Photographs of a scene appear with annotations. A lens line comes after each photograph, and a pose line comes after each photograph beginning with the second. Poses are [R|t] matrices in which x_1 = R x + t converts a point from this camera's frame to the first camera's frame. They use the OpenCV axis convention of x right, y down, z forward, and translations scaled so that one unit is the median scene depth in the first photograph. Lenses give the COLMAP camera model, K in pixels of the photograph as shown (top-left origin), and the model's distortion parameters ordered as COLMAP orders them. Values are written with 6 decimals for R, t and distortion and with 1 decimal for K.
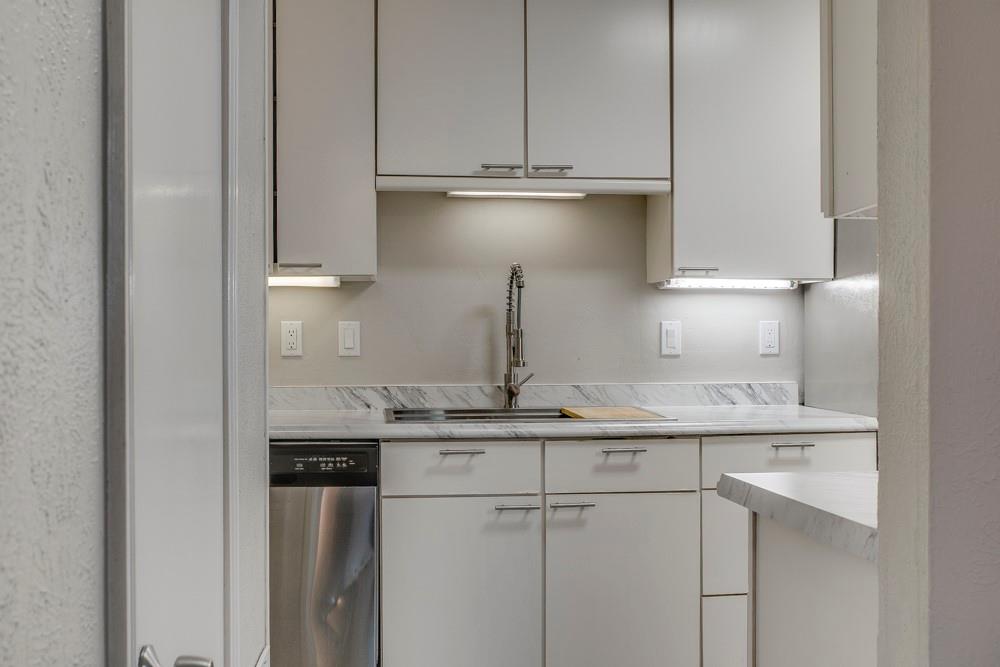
lens RADIAL K [[1110.3, 0, 518.7], [0, 1110.3, 330.5], [0, 0, 1]] dist [0.035721, 0.000000]
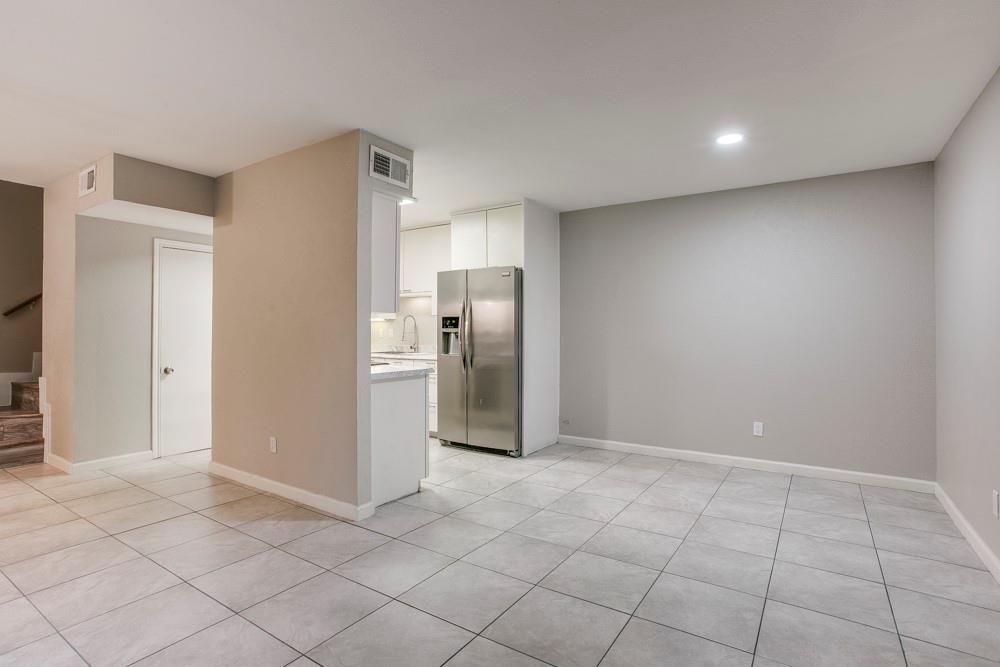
lens RADIAL K [[495.2, 0, 503.0], [0, 495.2, 331.7], [0, 0, 1]] dist [-0.056270, 0.023686]
pose [[0.755153, 0.006249, -0.655519, 1.417462], [0.003935, 0.999893, 0.014066, -0.023768], [0.655537, -0.013201, 0.755048, -0.097696]]
